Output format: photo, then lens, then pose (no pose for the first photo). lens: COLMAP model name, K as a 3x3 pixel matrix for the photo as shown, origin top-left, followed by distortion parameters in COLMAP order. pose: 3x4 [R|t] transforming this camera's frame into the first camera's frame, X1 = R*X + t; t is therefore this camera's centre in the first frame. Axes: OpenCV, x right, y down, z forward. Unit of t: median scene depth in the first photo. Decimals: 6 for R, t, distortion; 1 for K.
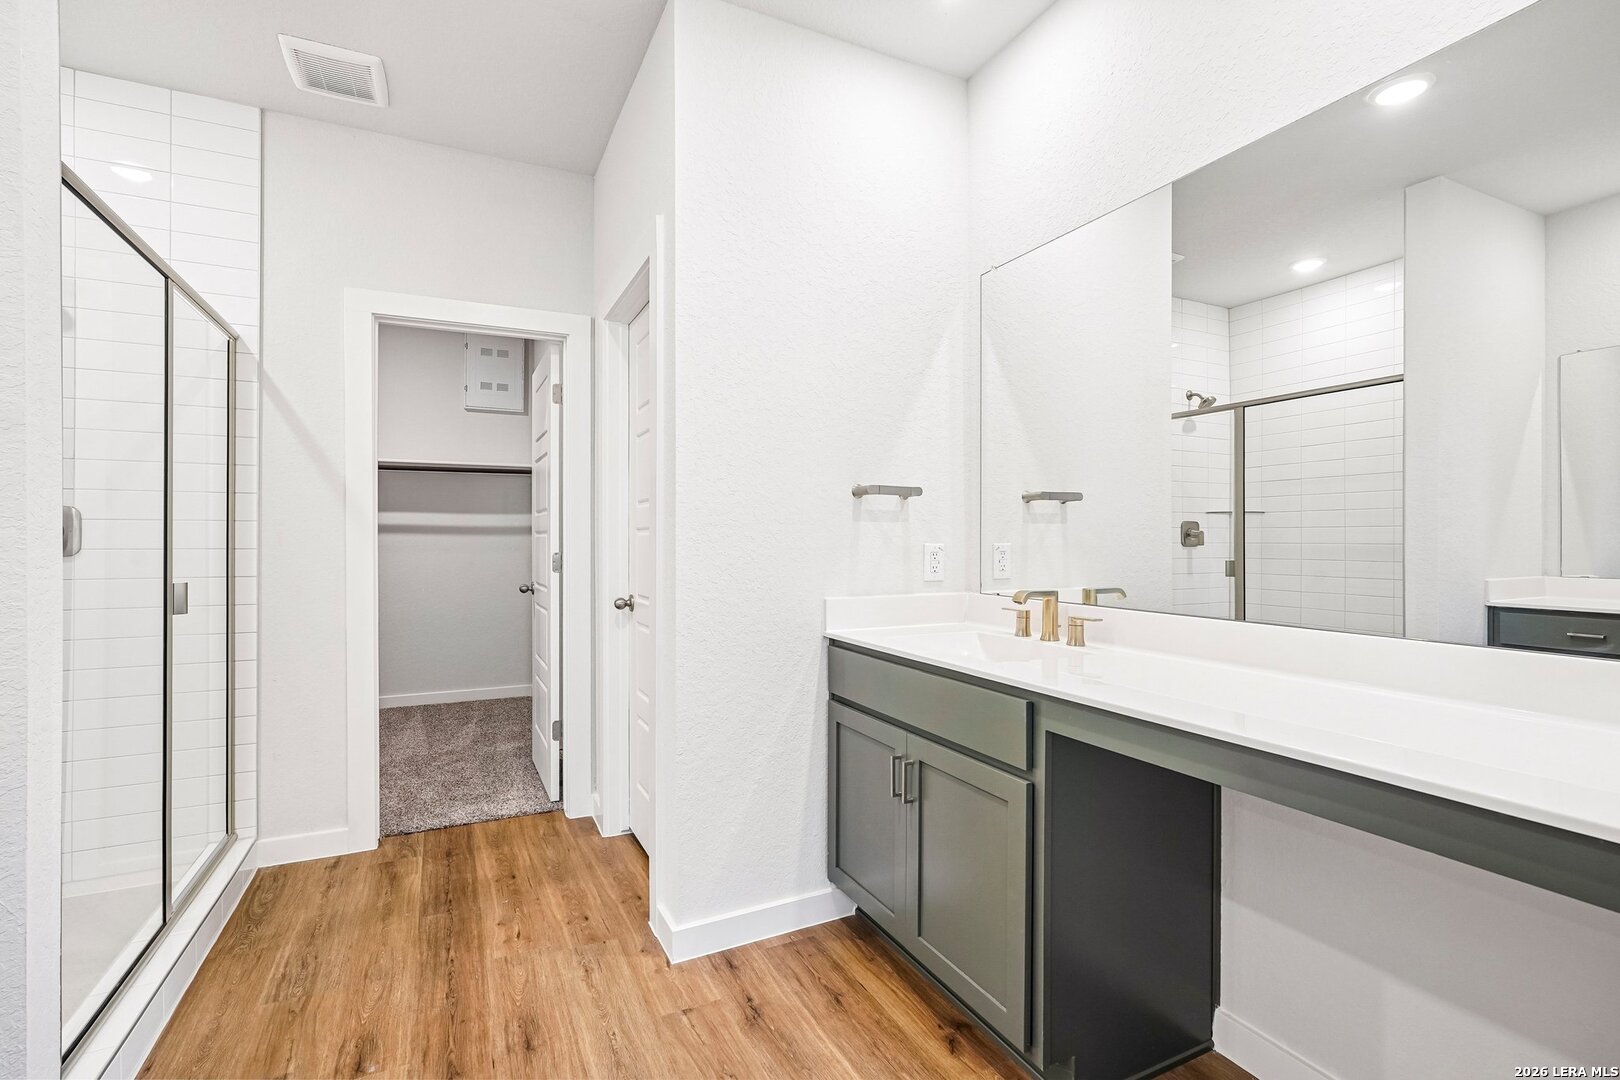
lens RADIAL K [[724.3, 0, 806.1], [0, 724.3, 535.8], [0, 0, 1]] dist [-0.005598, 0.003839]
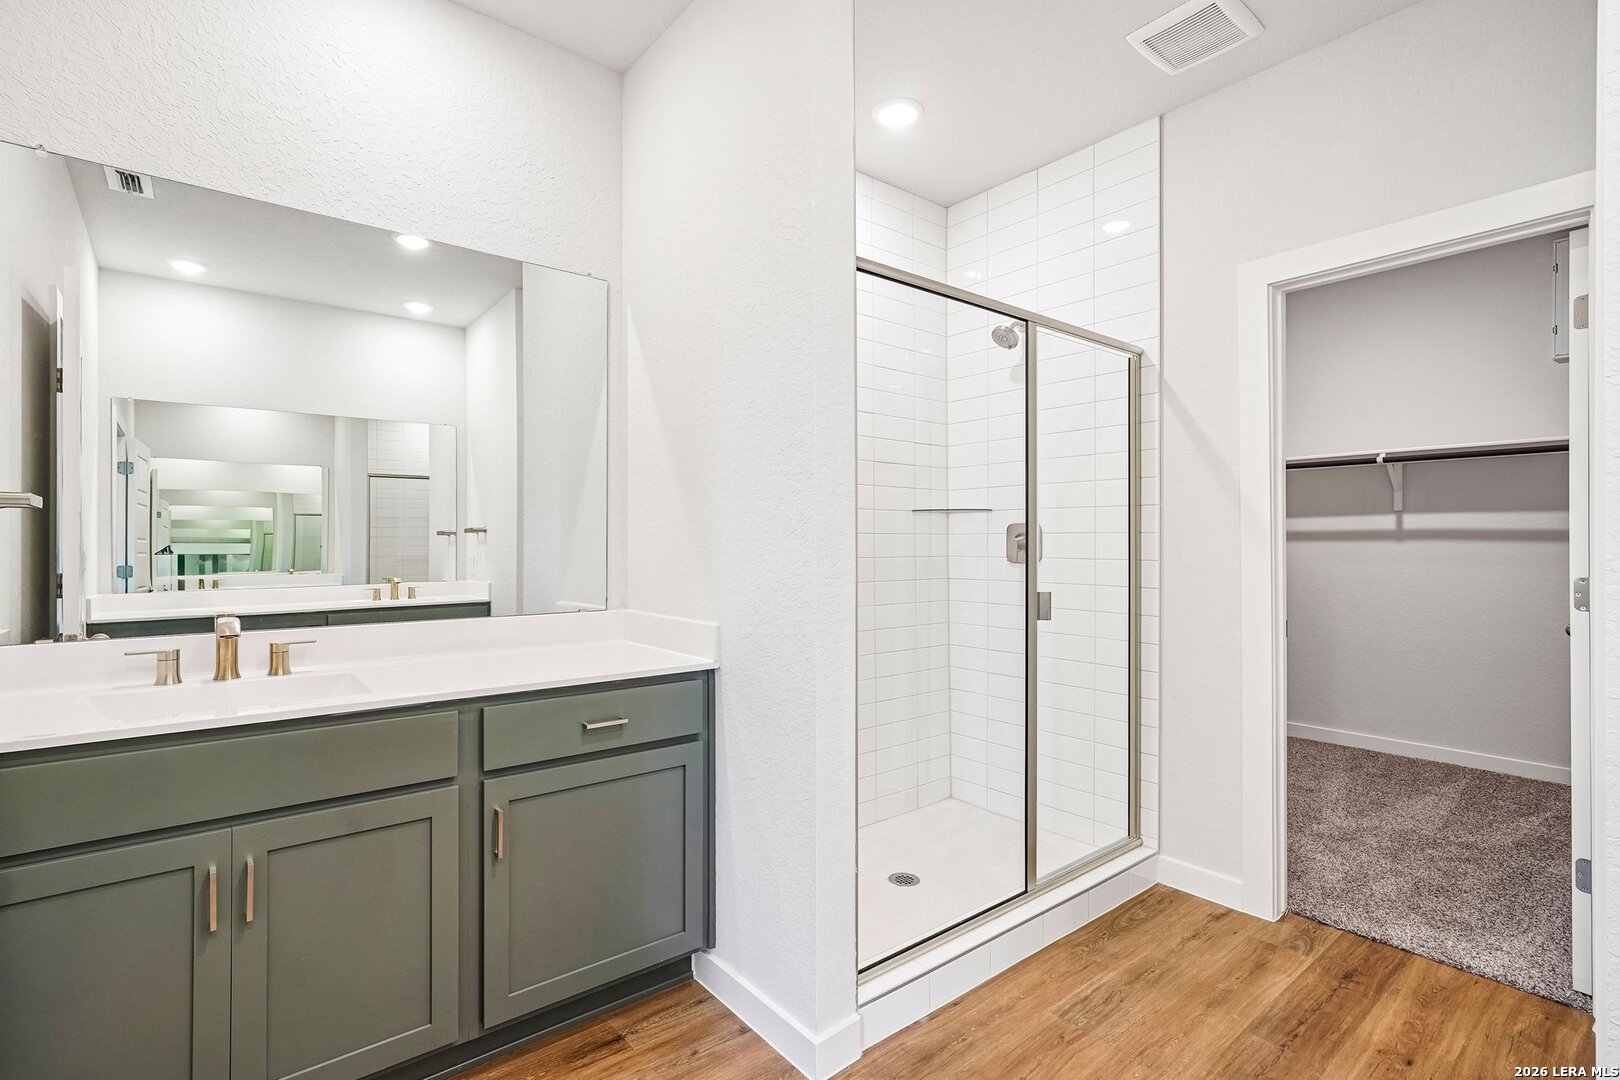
lens RADIAL K [[758.8, 0, 806.5], [0, 758.8, 541.2], [0, 0, 1]] dist [0.001565, 0.002258]
pose [[0.233354, -0.003614, -0.972385, 0.143208], [0.007194, 0.999972, -0.001990, -0.010268], [0.972365, -0.006531, 0.233374, 0.285937]]
